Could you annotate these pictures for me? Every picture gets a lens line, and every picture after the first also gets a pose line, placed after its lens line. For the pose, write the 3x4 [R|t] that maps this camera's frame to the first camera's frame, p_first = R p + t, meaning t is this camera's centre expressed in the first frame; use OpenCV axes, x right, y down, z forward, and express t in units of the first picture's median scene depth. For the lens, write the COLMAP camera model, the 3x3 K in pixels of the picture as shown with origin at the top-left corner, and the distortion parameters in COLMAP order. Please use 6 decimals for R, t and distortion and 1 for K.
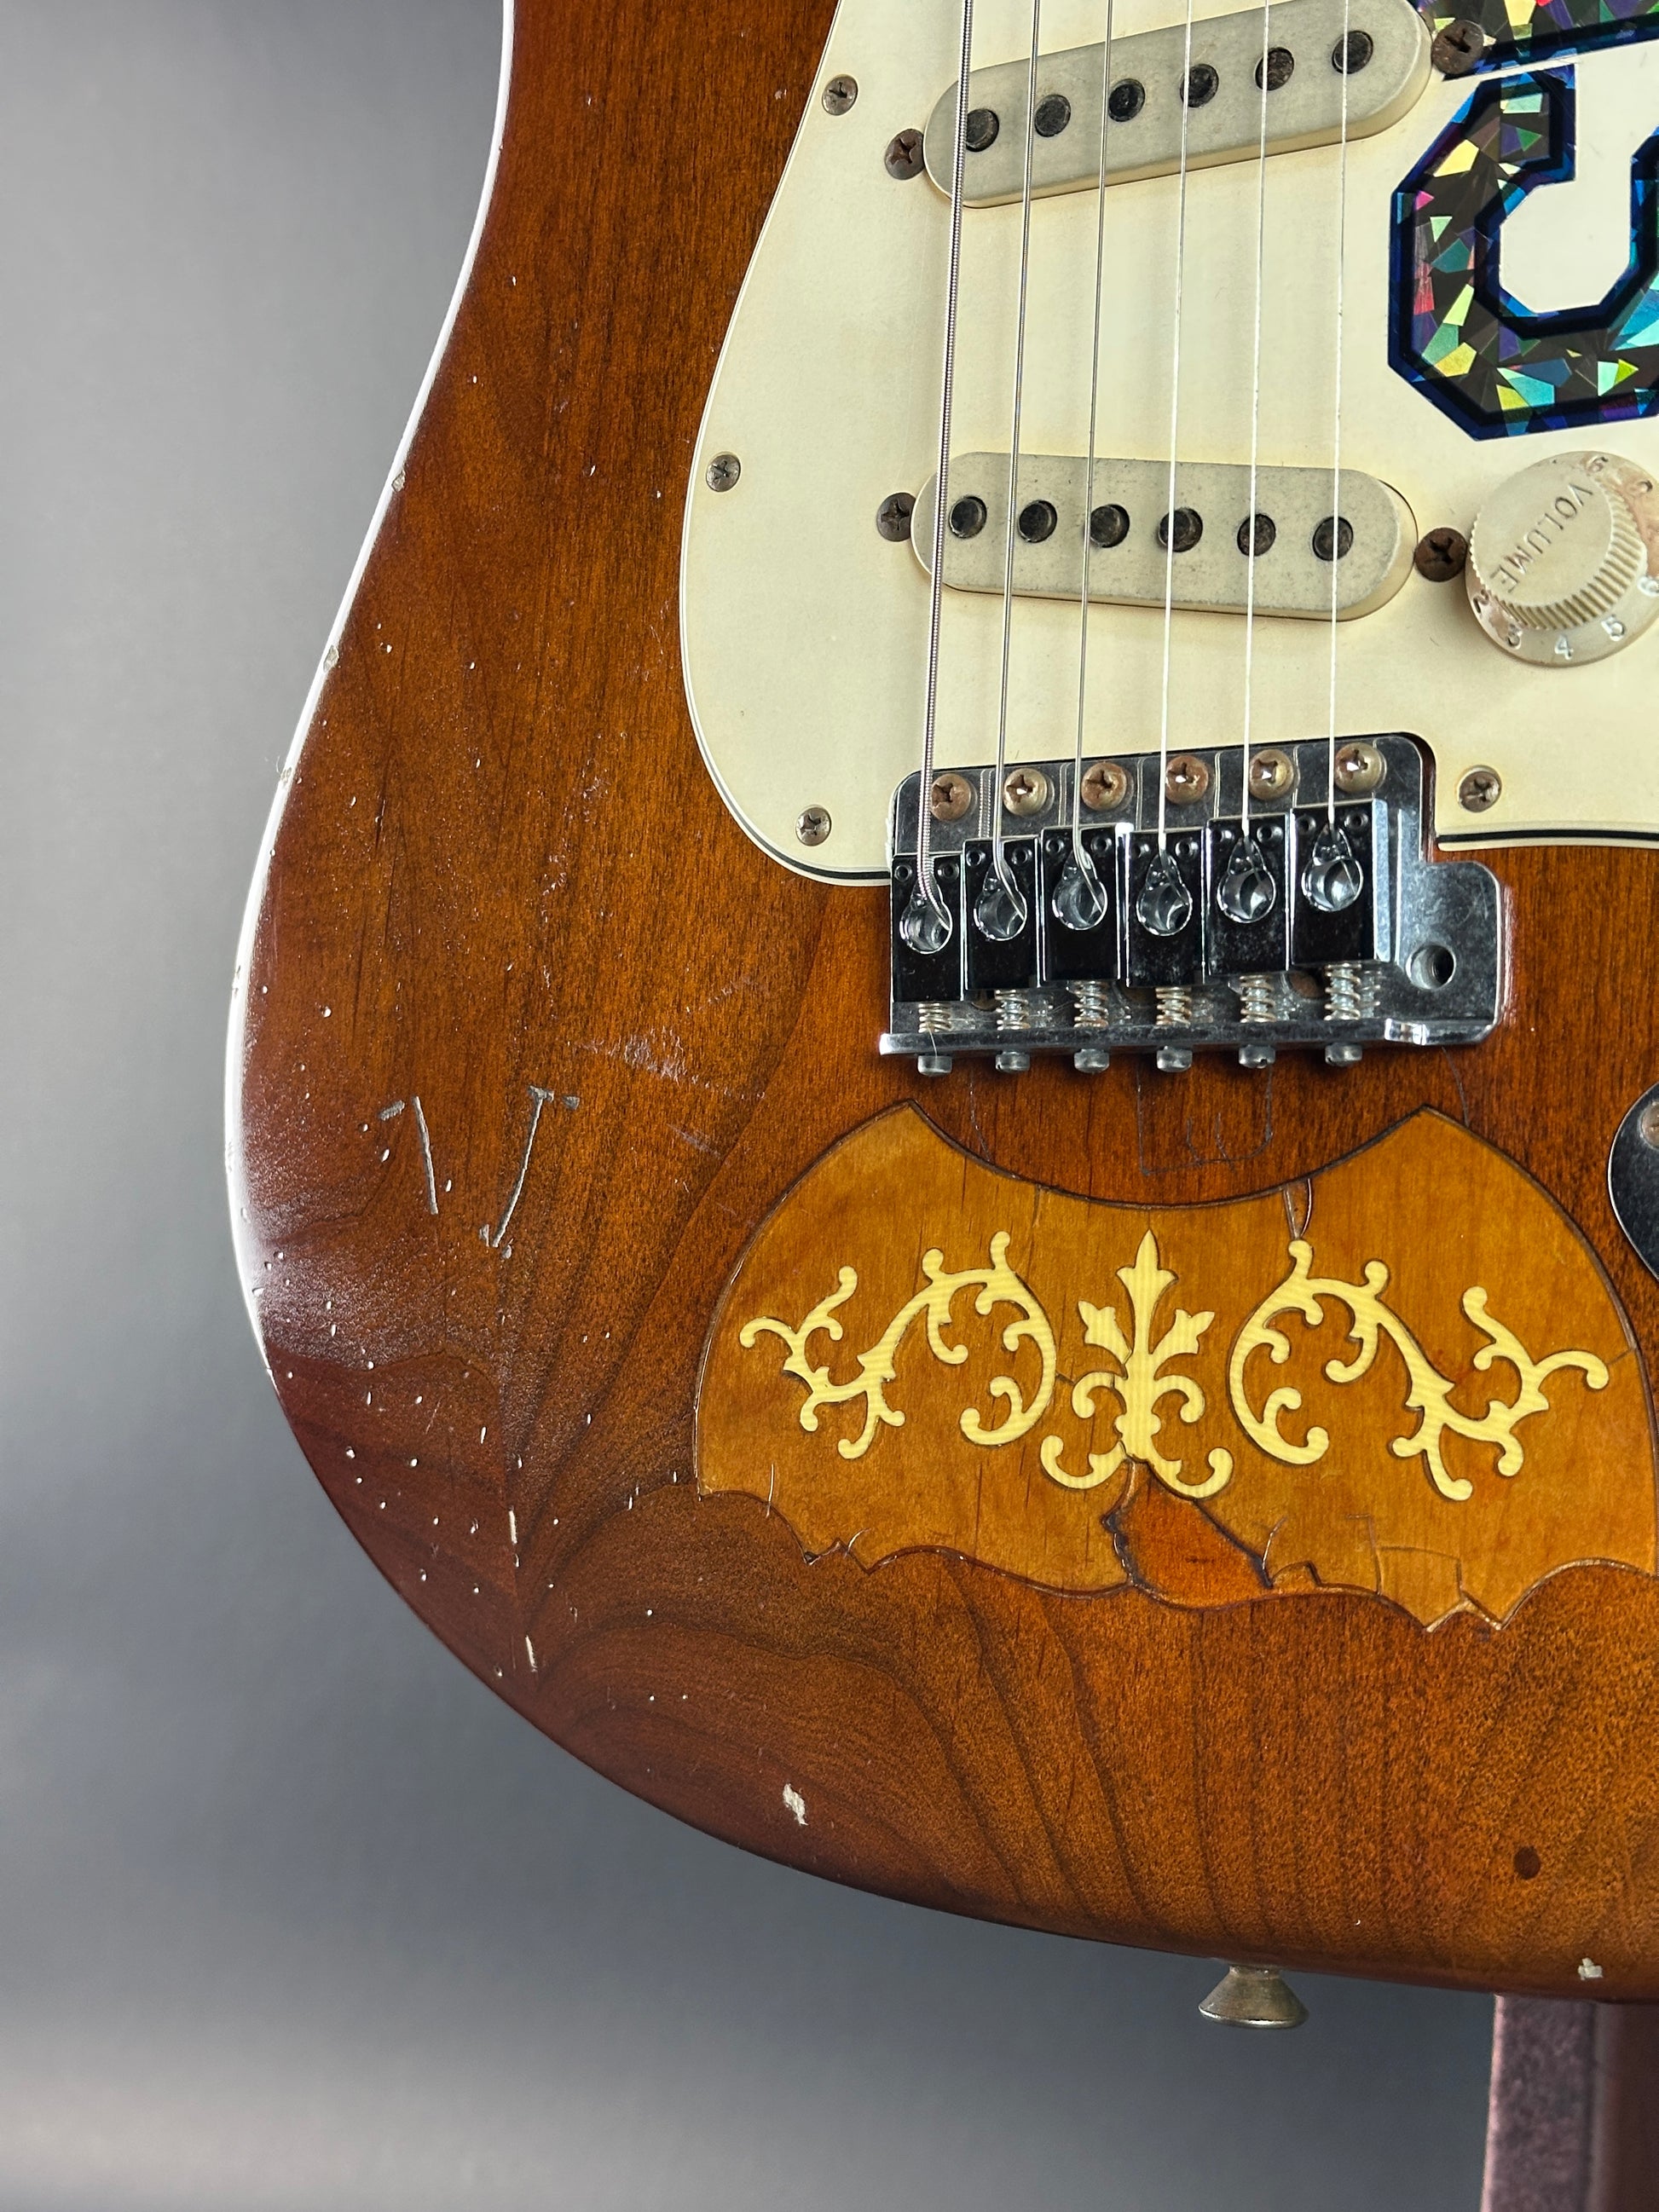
lens RADIAL K [[3087.9, 0, 829.5], [0, 3087.9, 1106.0], [0, 0, 1]] dist [0.167148, -0.322151]
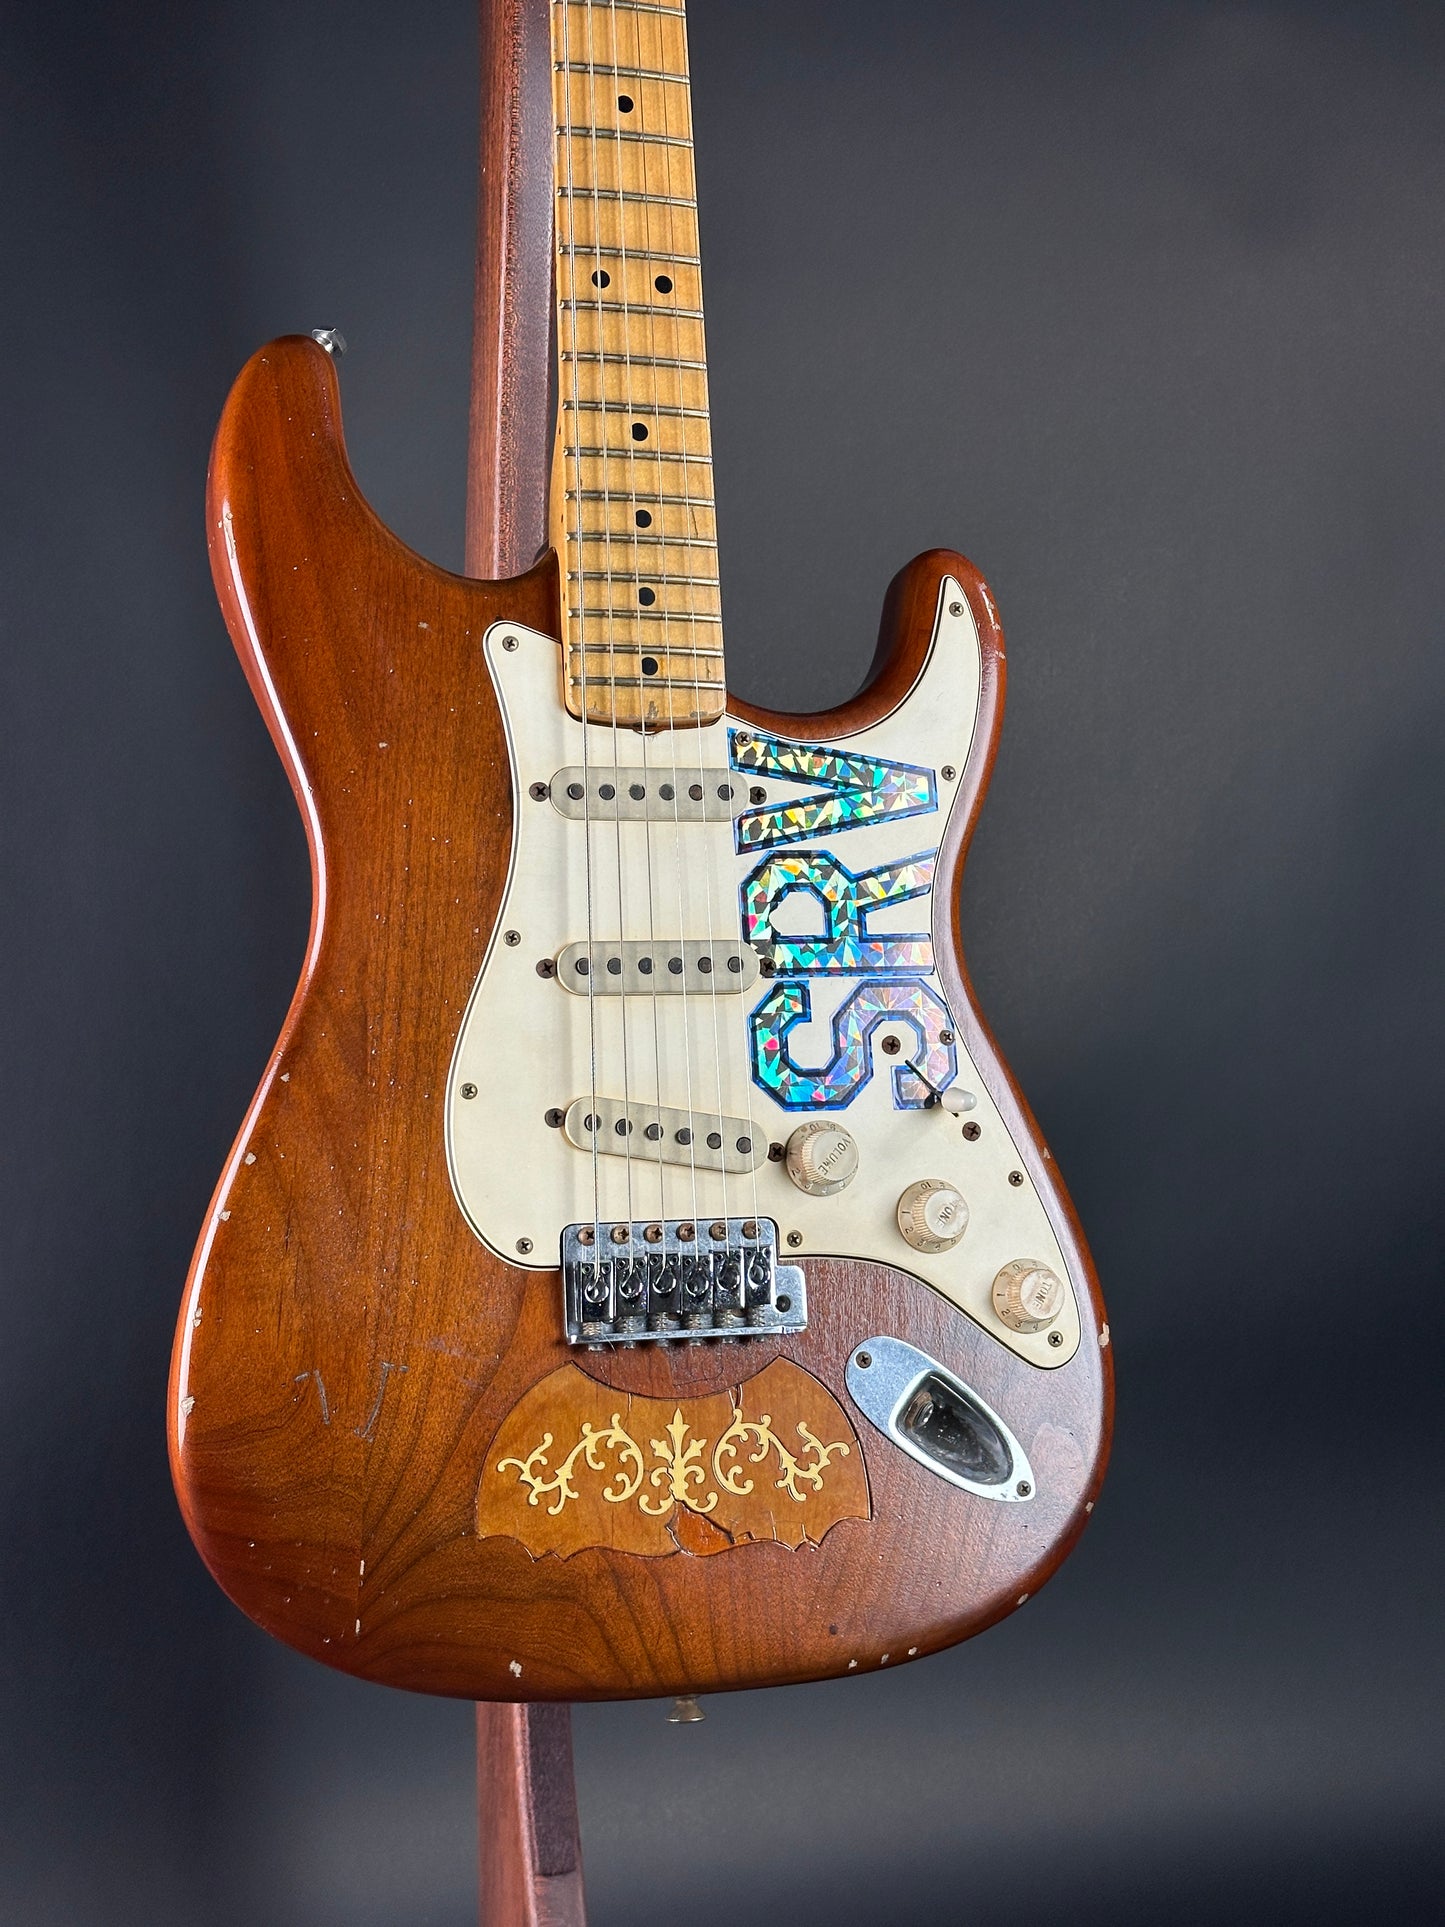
lens RADIAL K [[2689.9, 0, 722.5], [0, 2689.9, 963.5], [0, 0, 1]] dist [0.167148, -0.322151]
pose [[0.688712, 0.041610, 0.723840, -1.536054], [0.013071, 0.997477, -0.069777, -0.174632], [-0.724917, 0.057518, 0.686430, -0.595719]]
